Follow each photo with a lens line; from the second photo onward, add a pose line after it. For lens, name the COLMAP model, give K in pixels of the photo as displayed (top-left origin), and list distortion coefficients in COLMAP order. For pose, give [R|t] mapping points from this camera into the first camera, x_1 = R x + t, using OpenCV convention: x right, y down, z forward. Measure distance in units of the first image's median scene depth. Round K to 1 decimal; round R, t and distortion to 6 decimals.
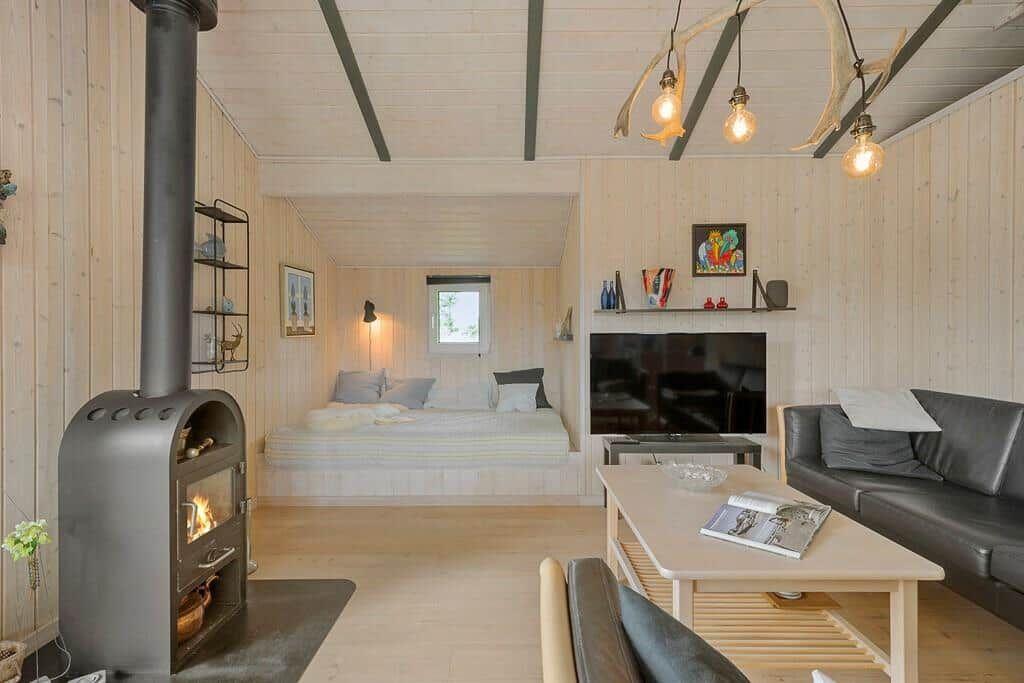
lens RADIAL K [[484.2, 0, 512.0], [0, 484.2, 341.5], [0, 0, 1]] dist [0.001516, 0.000442]
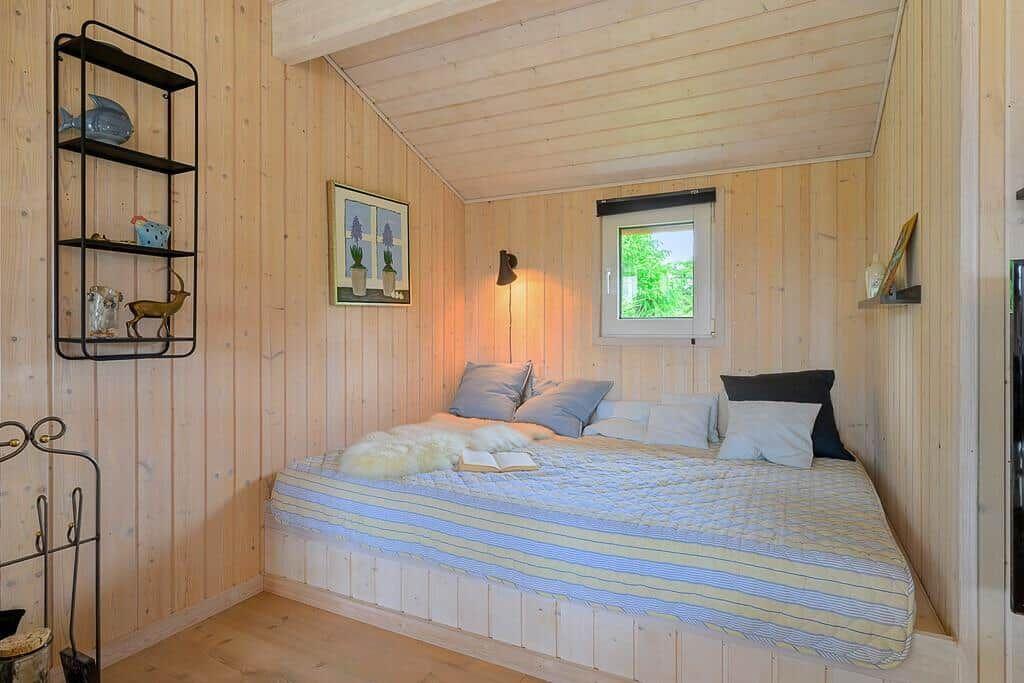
lens RADIAL K [[553.8, 0, 509.3], [0, 553.8, 325.9], [0, 0, 1]] dist [-0.001714, 0.000019]
pose [[0.889825, 0.003210, -0.456292, 0.034460], [-0.006575, 0.999962, -0.005787, 0.018578], [0.456256, 0.008149, 0.889812, 0.429401]]
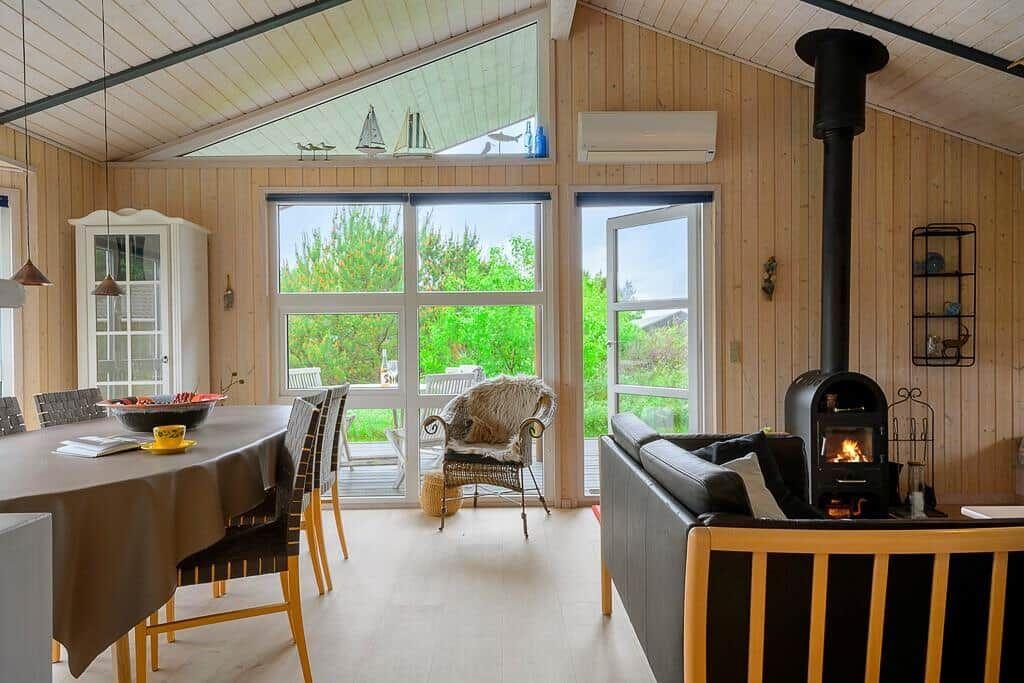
lens RADIAL K [[631.5, 0, 512.0], [0, 631.5, 341.5], [0, 0, 1]] dist [0.003331, 0.000768]
pose [[0.011650, 0.010255, -0.999880, 0.620496], [0.002554, 0.999944, 0.010285, -0.010548], [0.999929, -0.002674, 0.011623, -0.048591]]
